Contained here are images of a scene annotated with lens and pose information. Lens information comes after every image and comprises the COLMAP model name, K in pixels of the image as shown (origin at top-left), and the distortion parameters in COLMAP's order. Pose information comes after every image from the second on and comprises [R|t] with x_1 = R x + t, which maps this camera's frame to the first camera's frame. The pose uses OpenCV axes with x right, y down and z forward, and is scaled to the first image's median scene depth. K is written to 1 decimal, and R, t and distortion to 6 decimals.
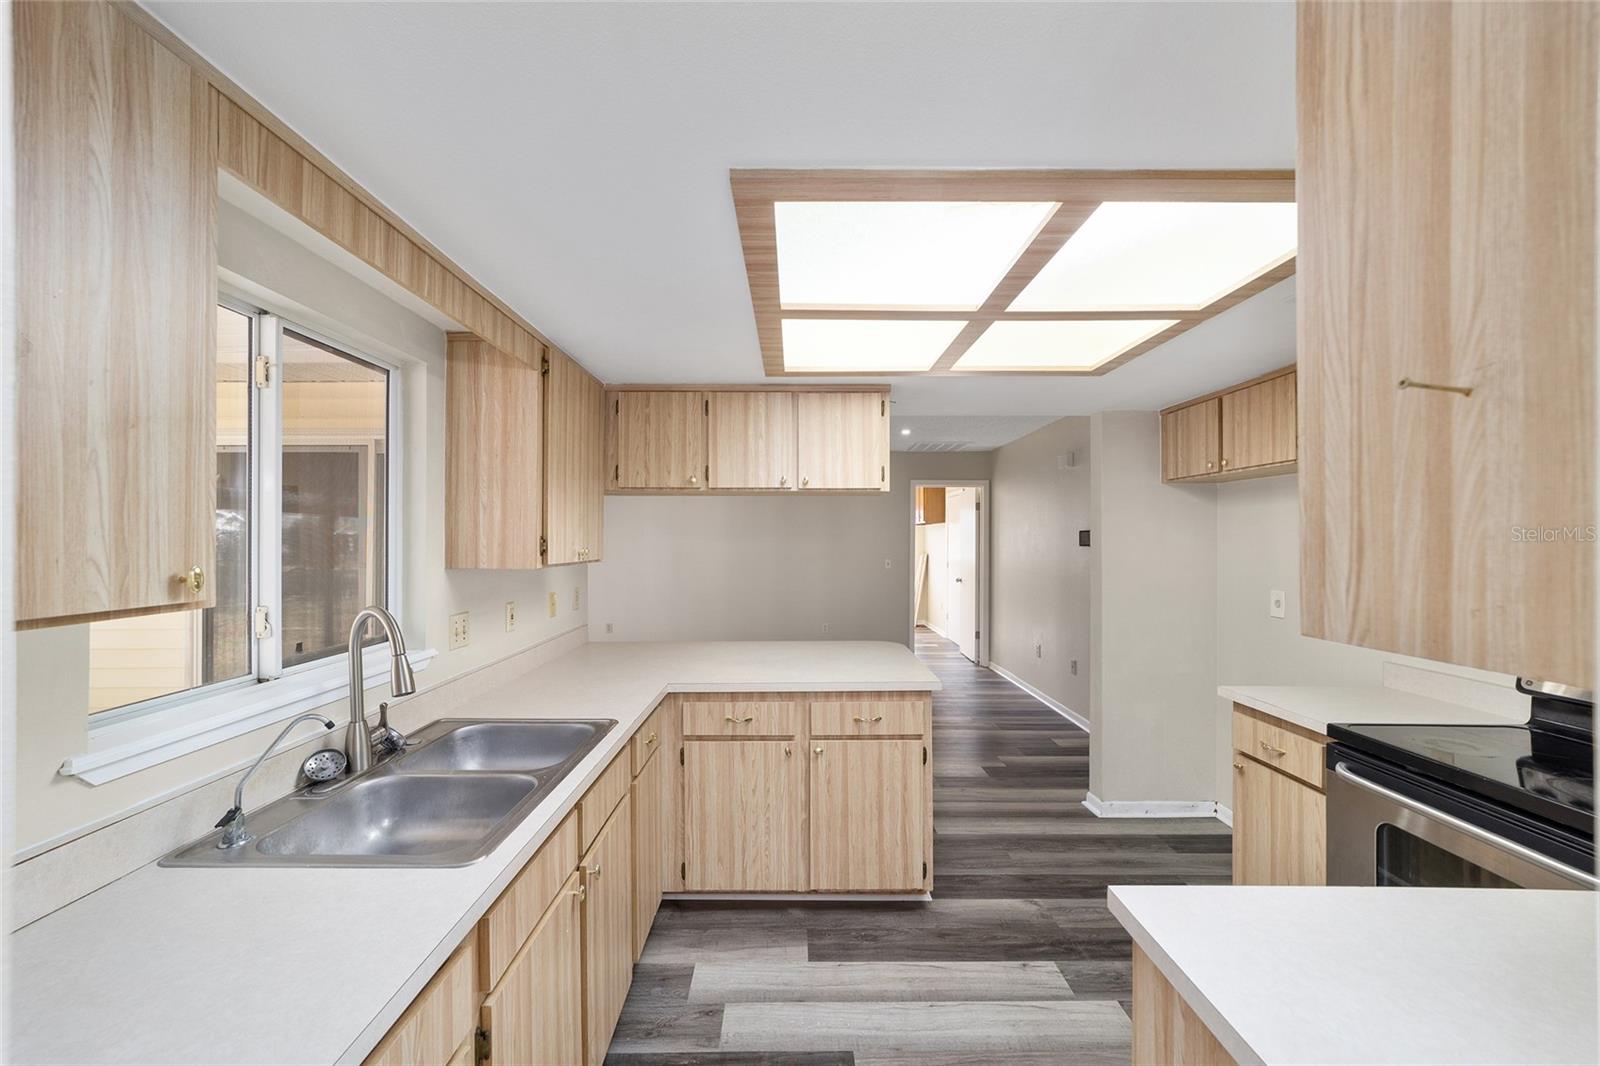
lens RADIAL K [[614.2, 0, 793.8], [0, 614.2, 535.3], [0, 0, 1]] dist [-0.006219, 0.000194]
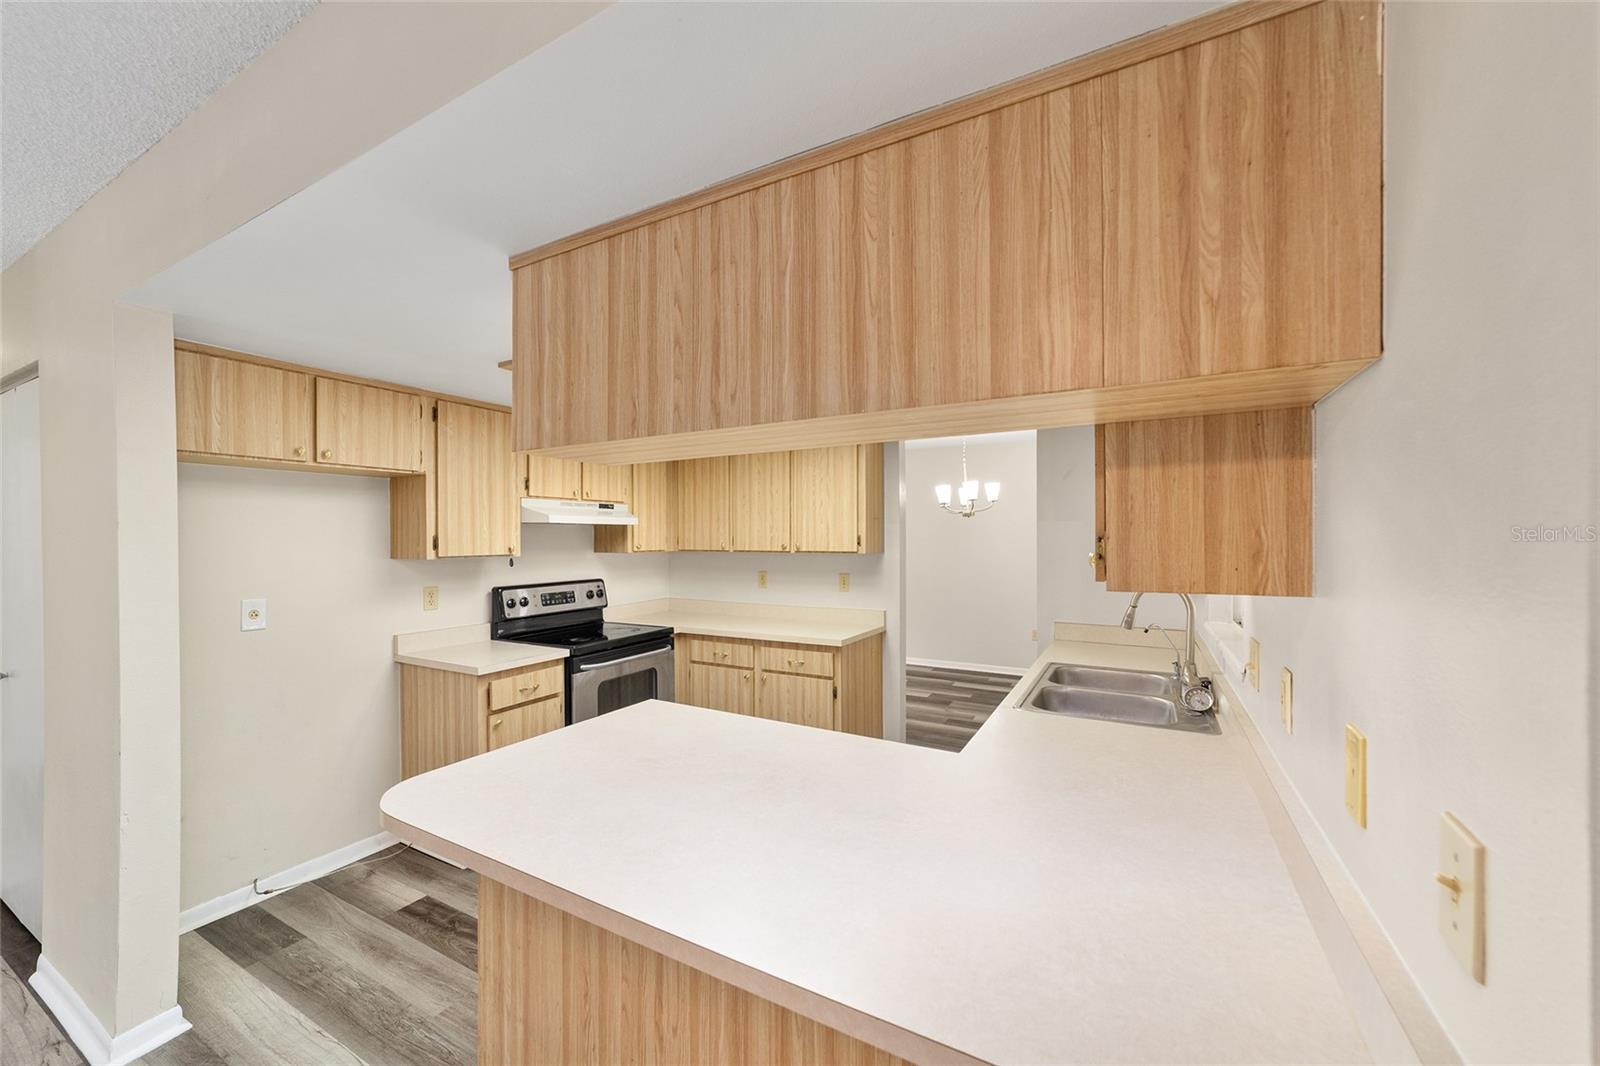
lens RADIAL K [[614.2, 0, 793.8], [0, 614.2, 535.3], [0, 0, 1]] dist [-0.006219, 0.000194]
pose [[-0.870870, 0.004632, 0.491491, -0.339370], [0.001669, 0.999978, -0.006466, 0.006168], [-0.491510, -0.004811, -0.870859, 1.497244]]
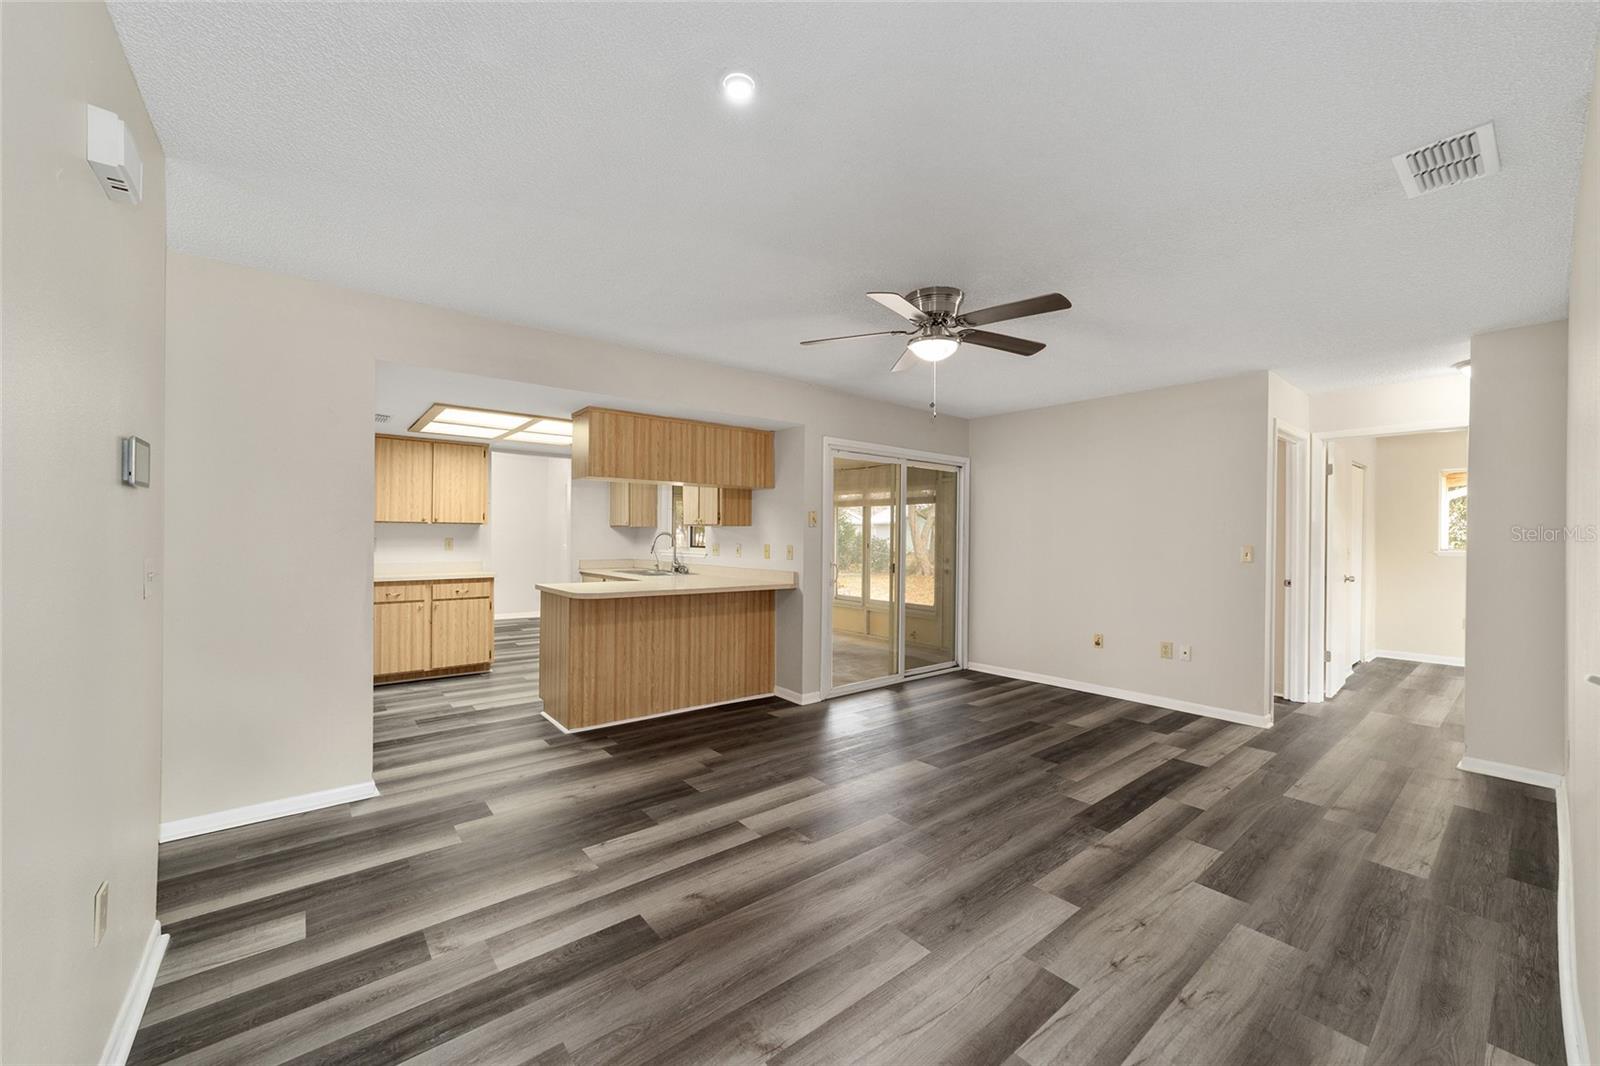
lens RADIAL K [[610.1, 0, 791.2], [0, 610.1, 530.5], [0, 0, 1]] dist [-0.005067, 0.000529]
pose [[-0.778772, -0.008273, -0.627253, 0.724968], [-0.005334, 0.999964, -0.006566, 0.070307], [0.627285, -0.001767, -0.778788, 2.658098]]
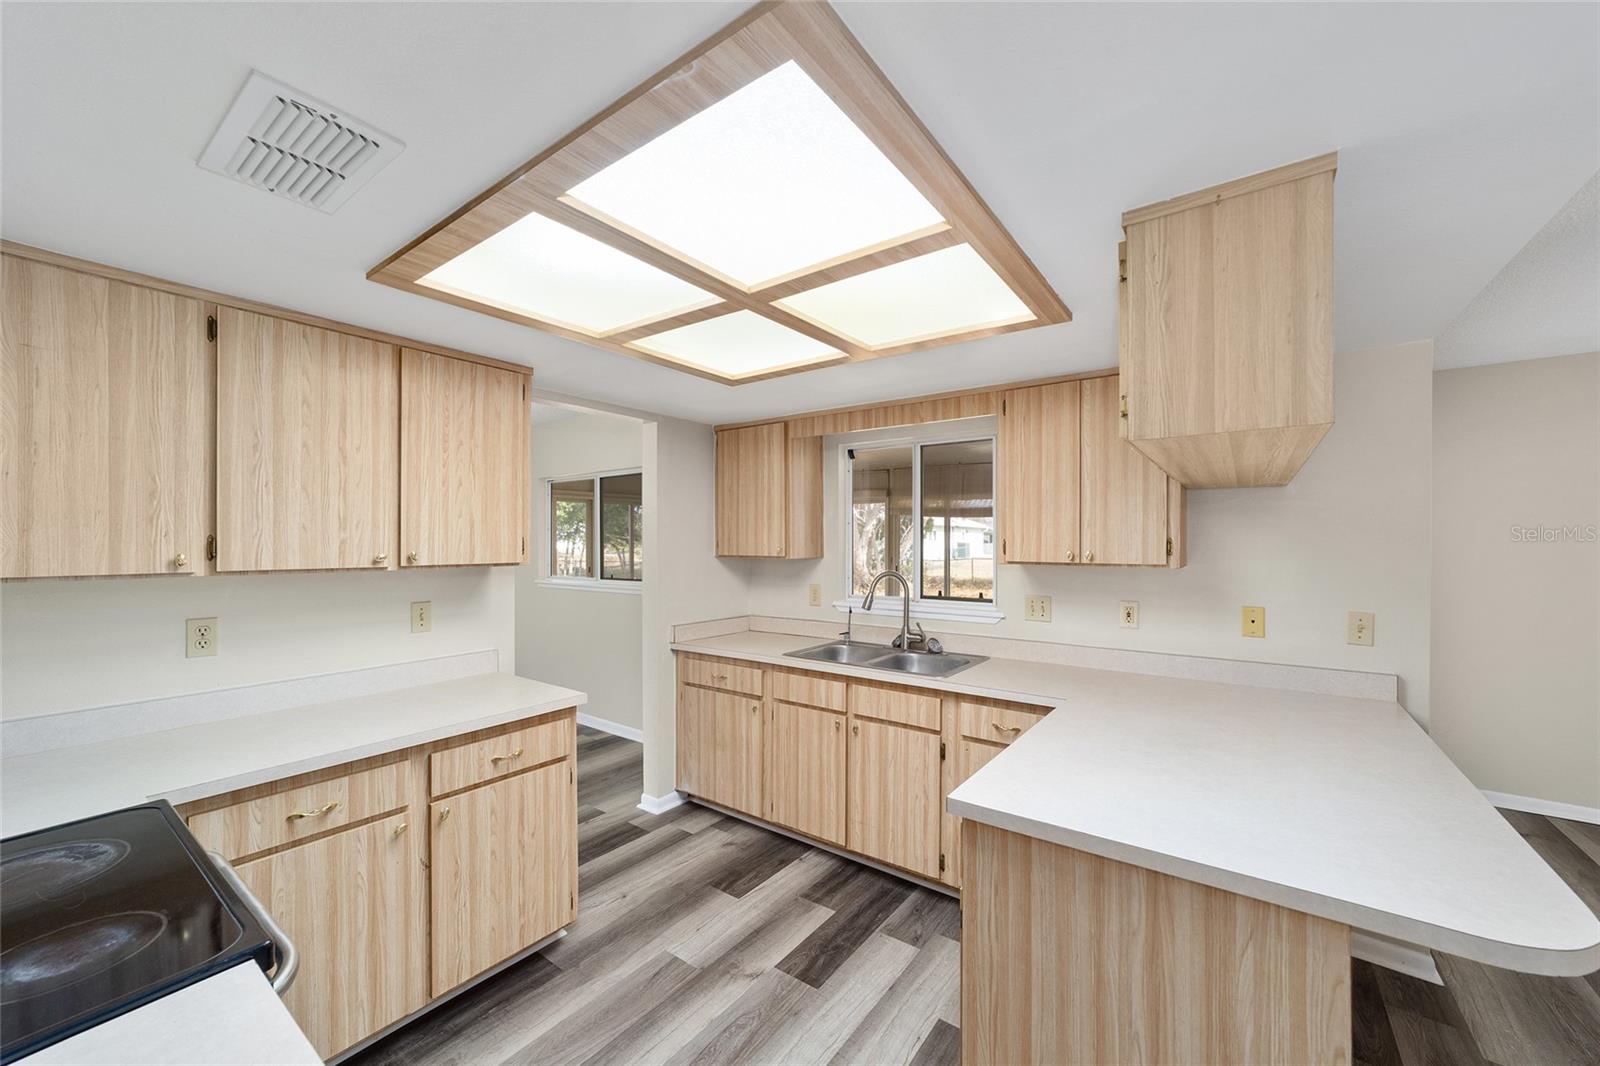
lens RADIAL K [[616.3, 0, 799.5], [0, 616.3, 543.8], [0, 0, 1]] dist [-0.001240, 0.000042]
pose [[-0.598087, 0.004195, -0.801420, 0.690412], [0.002827, 0.999991, 0.003124, 0.004159], [0.801426, -0.000397, -0.598094, 1.102070]]
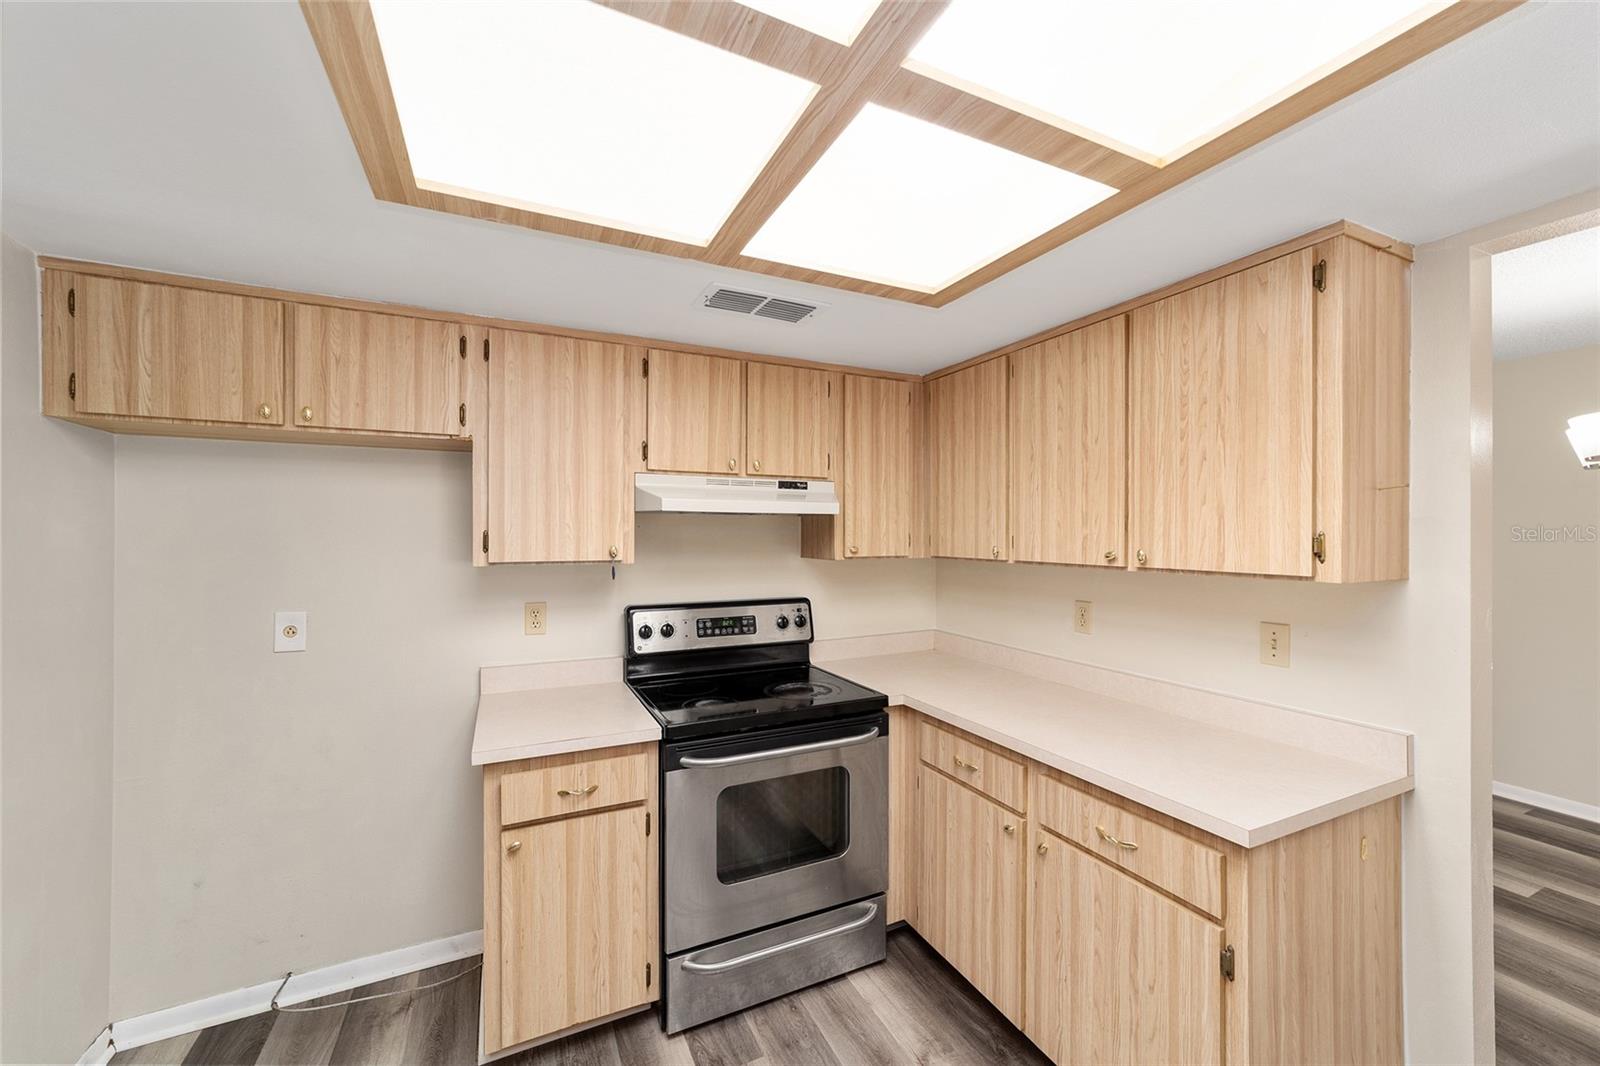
lens RADIAL K [[614.2, 0, 793.8], [0, 614.2, 535.3], [0, 0, 1]] dist [-0.006219, 0.000194]
pose [[-0.425003, -0.002135, 0.905189, -0.068385], [-0.005793, 0.999983, -0.000362, 0.001903], [-0.905173, -0.005398, -0.425009, 0.847661]]
